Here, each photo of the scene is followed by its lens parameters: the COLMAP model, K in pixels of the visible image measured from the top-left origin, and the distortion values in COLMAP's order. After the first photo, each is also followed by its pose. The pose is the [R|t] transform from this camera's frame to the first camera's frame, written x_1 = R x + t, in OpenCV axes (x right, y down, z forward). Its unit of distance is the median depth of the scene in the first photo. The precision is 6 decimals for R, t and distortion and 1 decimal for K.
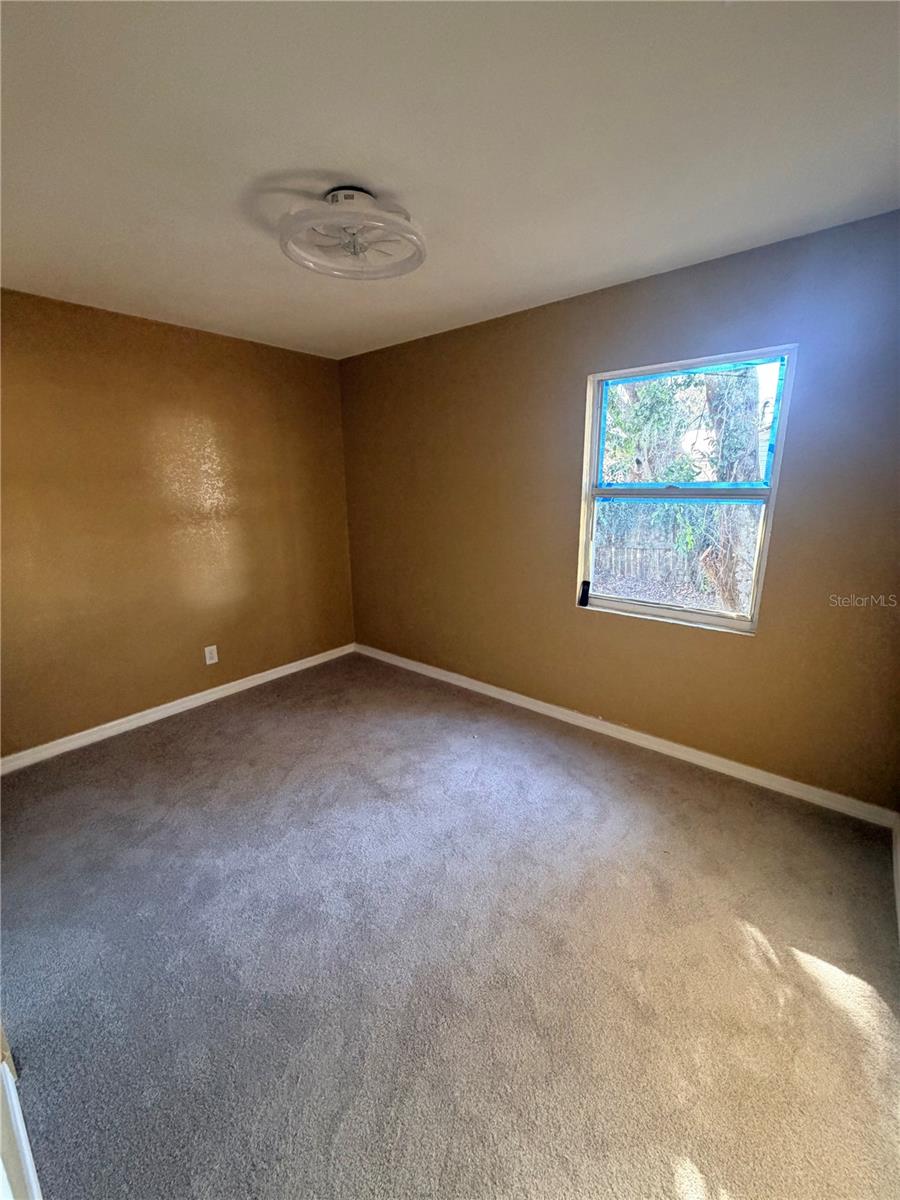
lens RADIAL K [[484.9, 0, 446.5], [0, 484.9, 597.1], [0, 0, 1]] dist [0.000282, 0.000033]
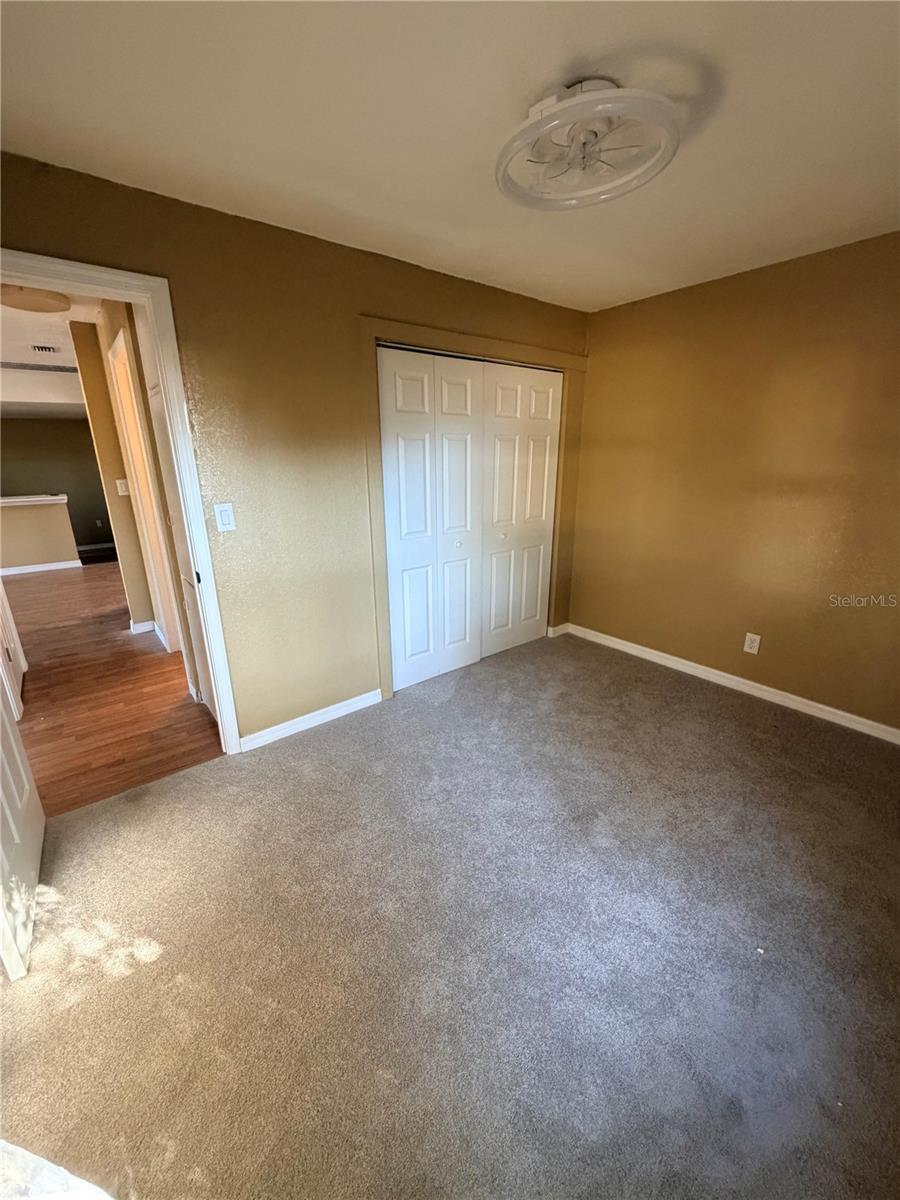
lens RADIAL K [[484.9, 0, 454.5], [0, 484.9, 598.3], [0, 0, 1]] dist [0.000282, 0.000033]
pose [[-0.191615, 0.298745, -0.934898, 0.506150], [-0.228295, 0.912855, 0.338492, -0.158313], [0.954550, 0.278293, -0.106714, 0.659943]]
